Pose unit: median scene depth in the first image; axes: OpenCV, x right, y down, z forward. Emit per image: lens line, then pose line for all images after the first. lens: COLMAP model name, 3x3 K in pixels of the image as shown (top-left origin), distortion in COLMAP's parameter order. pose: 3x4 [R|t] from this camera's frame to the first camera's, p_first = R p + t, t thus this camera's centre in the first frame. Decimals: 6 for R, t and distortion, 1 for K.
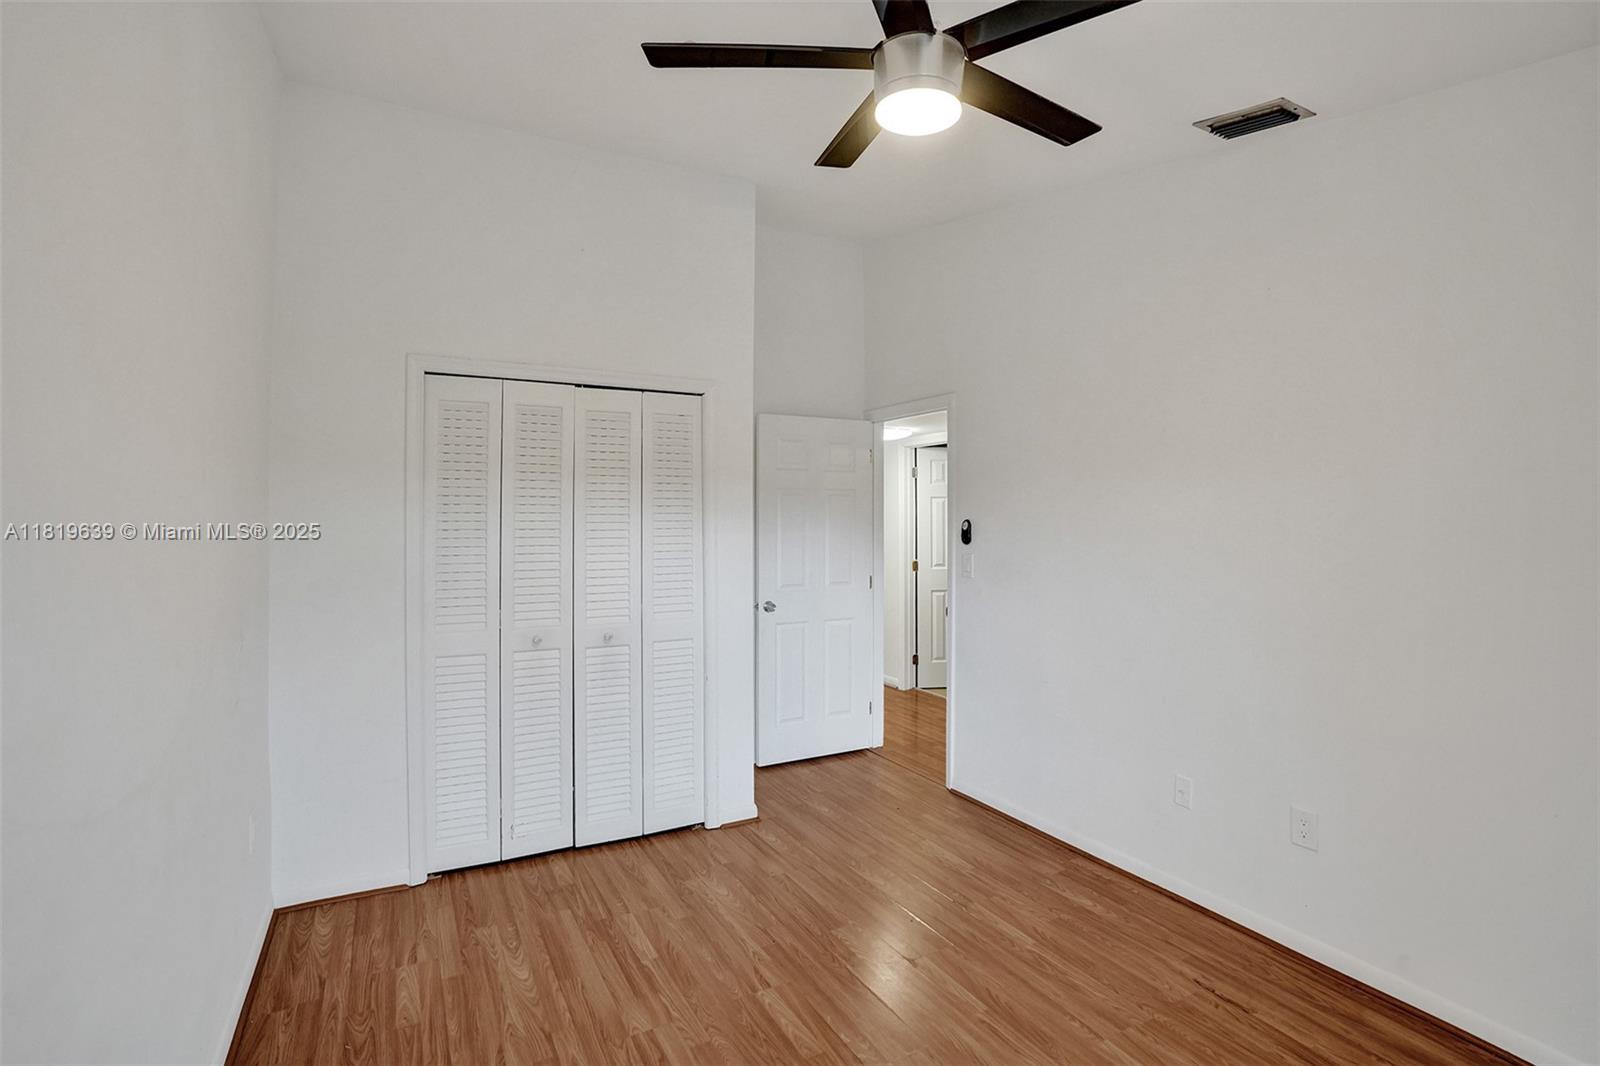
lens RADIAL K [[750.4, 0, 804.8], [0, 750.4, 524.9], [0, 0, 1]] dist [-0.071383, 0.029254]
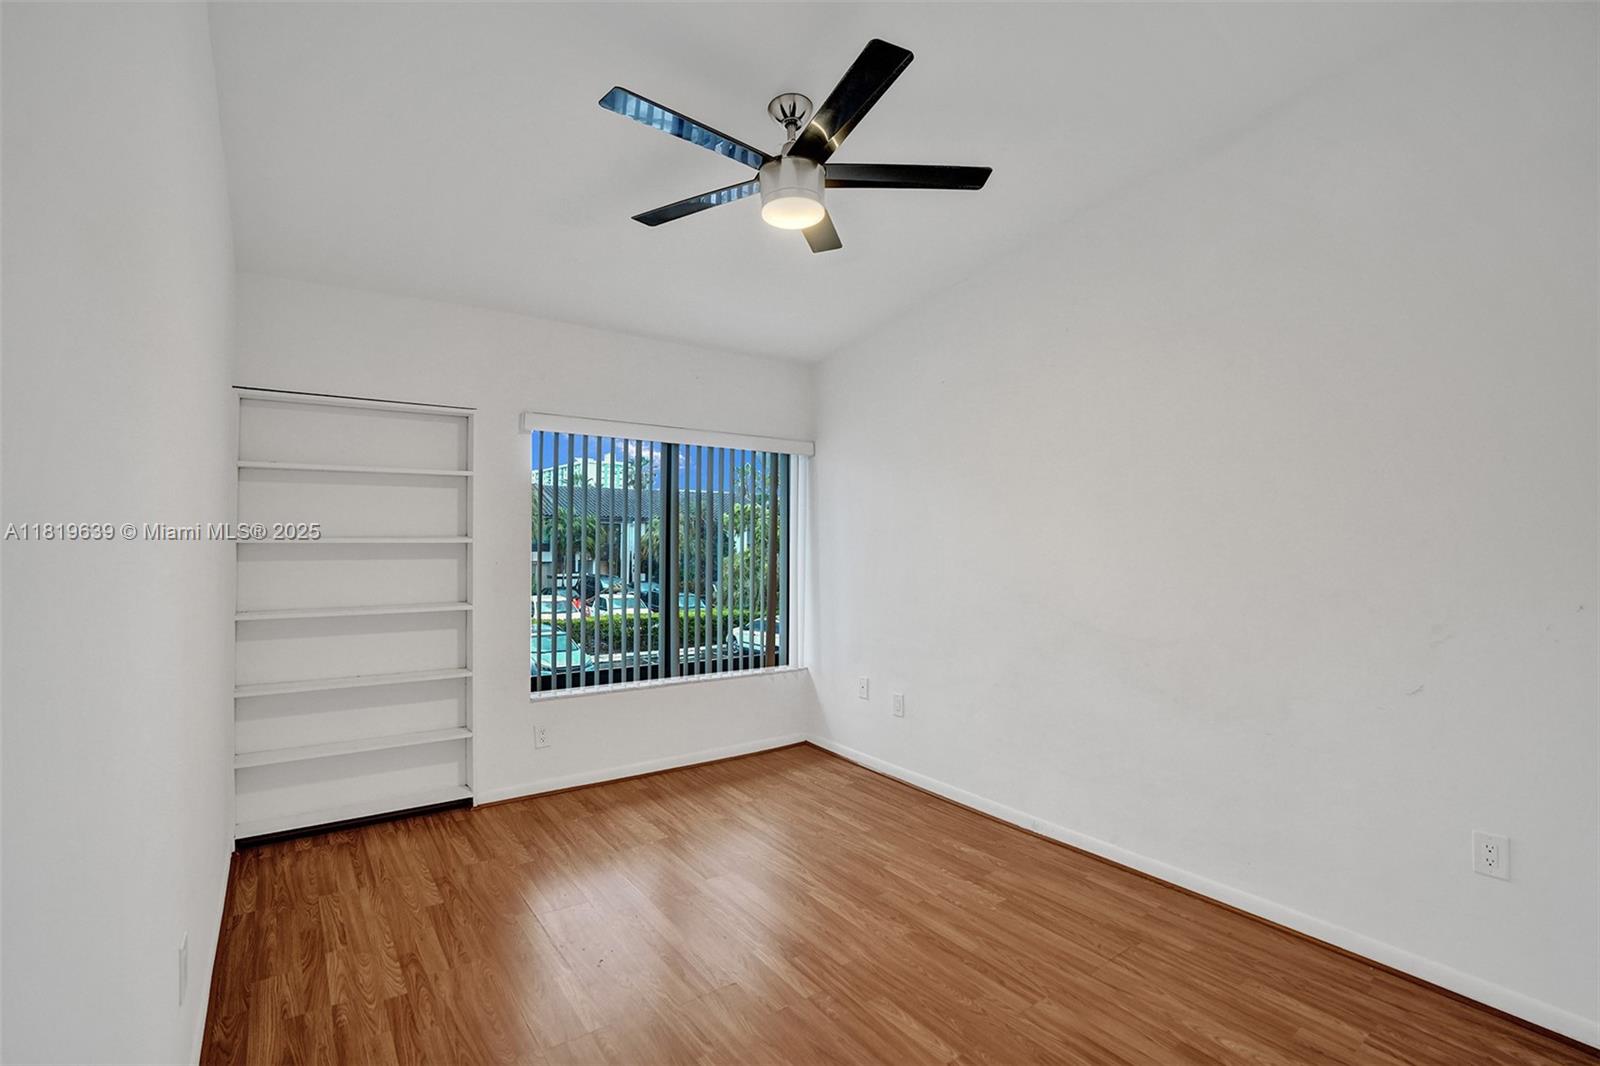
lens RADIAL K [[750.4, 0, 804.8], [0, 750.4, 524.9], [0, 0, 1]] dist [-0.071383, 0.029254]
pose [[-0.992868, -0.011441, -0.118667, 0.191925], [-0.011870, 0.999925, 0.002909, 0.006370], [0.118625, 0.004297, -0.992930, 1.556347]]
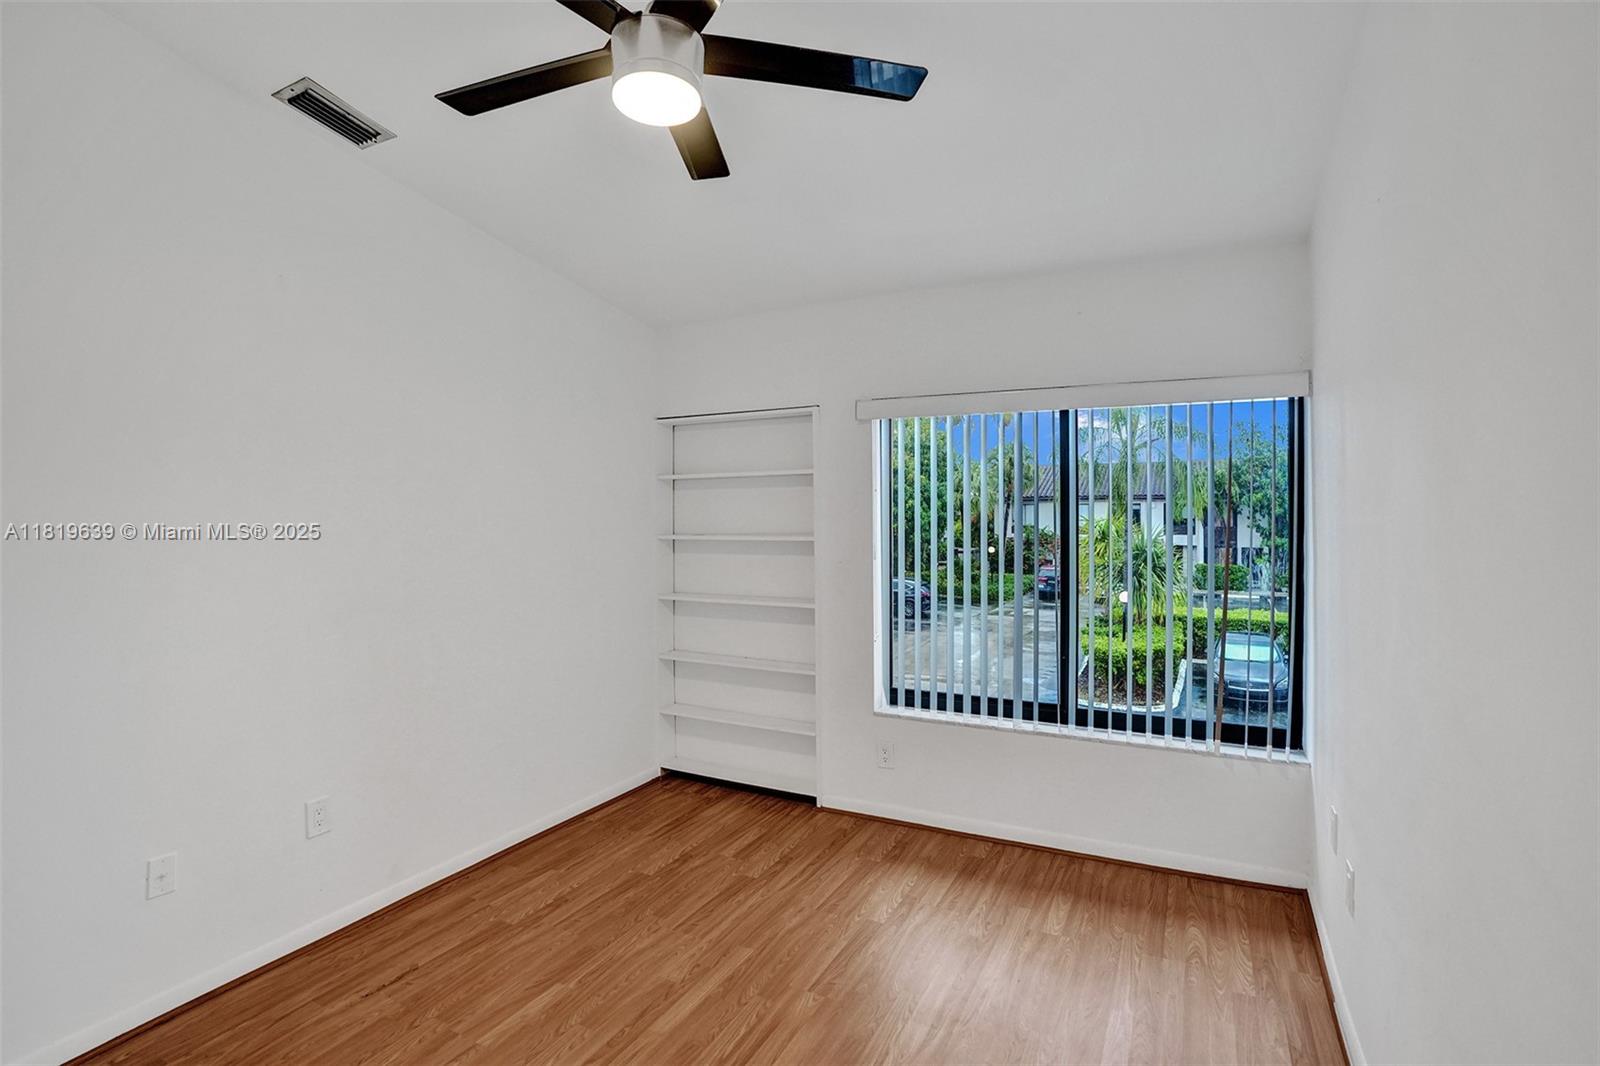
lens RADIAL K [[750.4, 0, 804.8], [0, 750.4, 524.9], [0, 0, 1]] dist [-0.071383, 0.029254]
pose [[-0.549804, -0.012057, 0.835207, -0.500098], [0.012788, 0.999657, 0.022849, -0.011266], [-0.835196, 0.023243, -0.549462, 0.885990]]
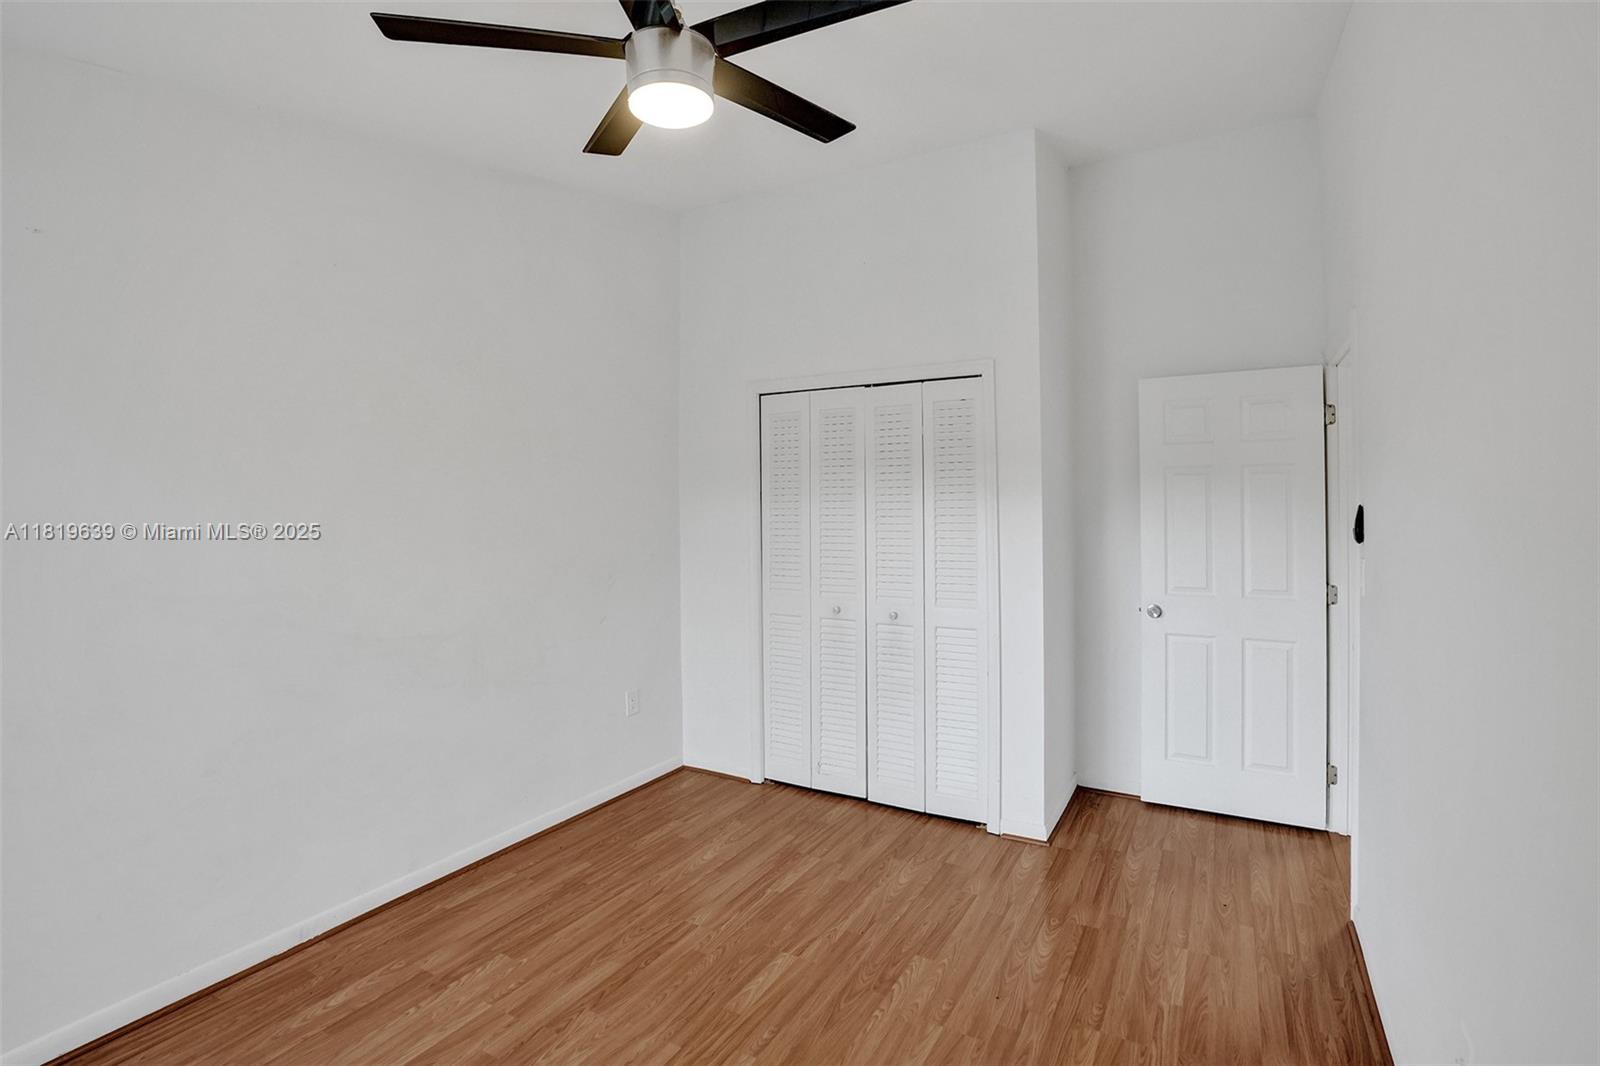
lens RADIAL K [[750.4, 0, 804.8], [0, 750.4, 524.9], [0, 0, 1]] dist [-0.071383, 0.029254]
pose [[0.517653, 0.011902, -0.855508, 0.721140], [-0.001390, 0.999914, 0.013070, 0.006474], [0.855589, -0.005576, 0.517625, 0.407216]]
